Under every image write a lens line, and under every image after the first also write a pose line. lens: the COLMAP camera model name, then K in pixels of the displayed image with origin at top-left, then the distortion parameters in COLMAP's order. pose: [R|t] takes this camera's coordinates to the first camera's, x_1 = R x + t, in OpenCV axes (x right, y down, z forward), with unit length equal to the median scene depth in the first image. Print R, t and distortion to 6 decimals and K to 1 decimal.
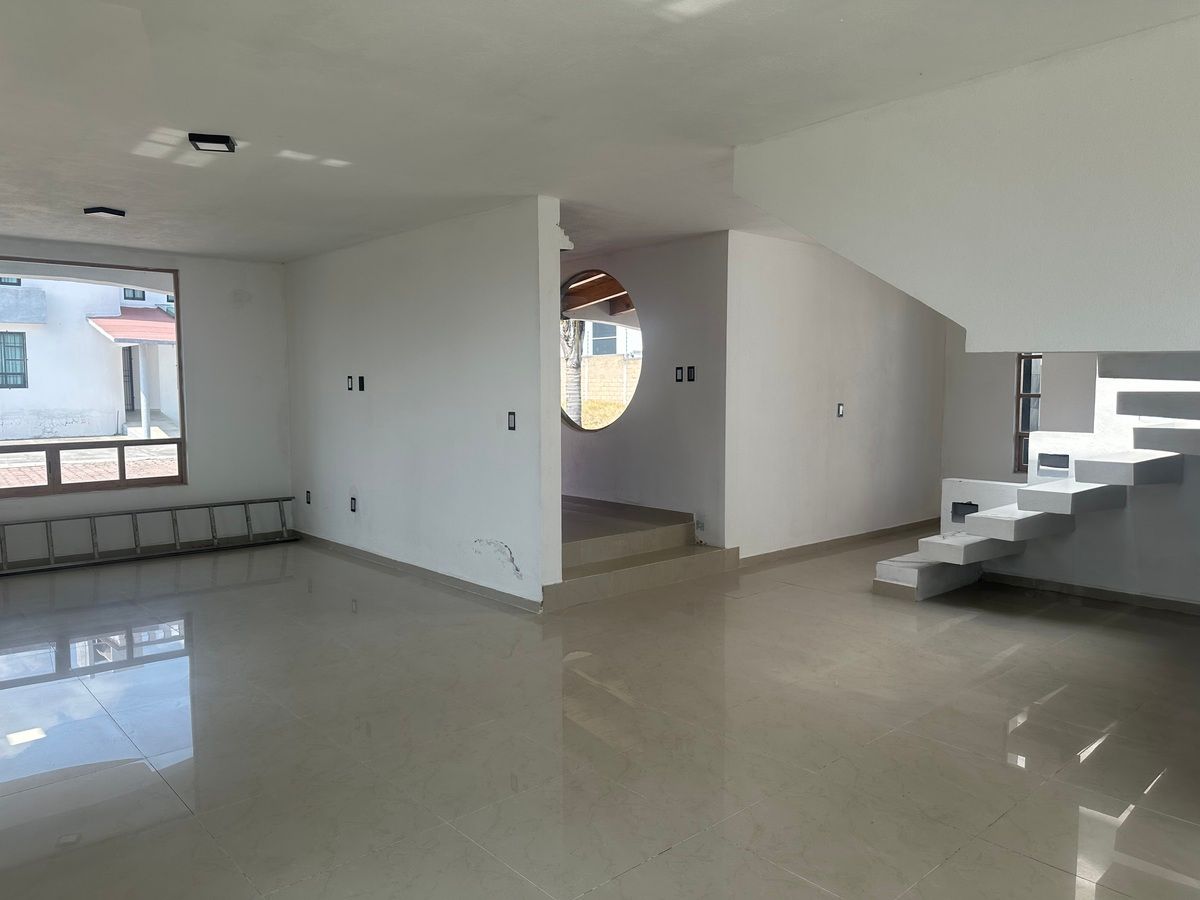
lens RADIAL K [[847.6, 0, 600.0], [0, 847.6, 450.0], [0, 0, 1]] dist [-0.001589, -0.171388]
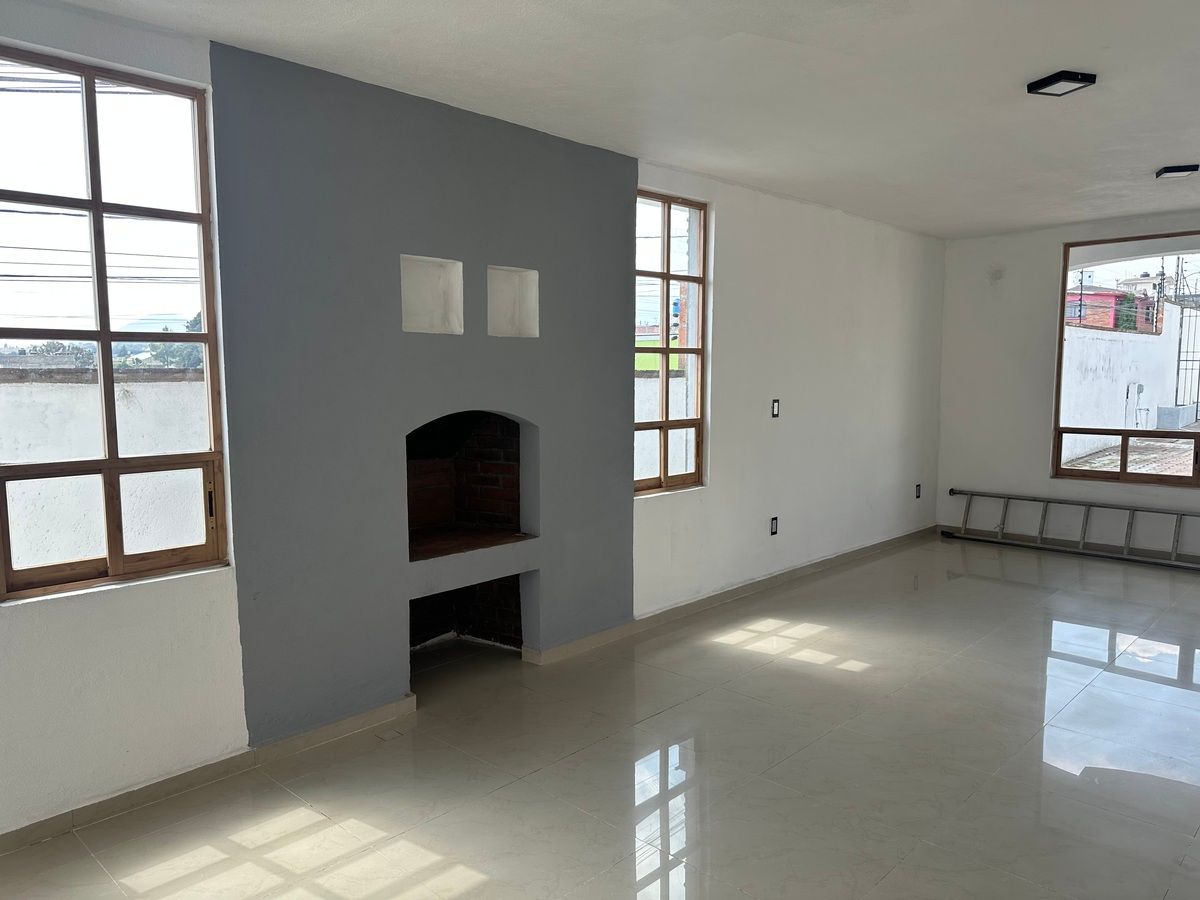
lens RADIAL K [[840.2, 0, 600.0], [0, 840.2, 450.0], [0, 0, 1]] dist [0.050716, -0.086223]
pose [[0.057388, 0.090151, -0.994273, 0.325626], [-0.077049, 0.993344, 0.085620, -0.023942], [0.995374, 0.071695, 0.063952, 0.361023]]
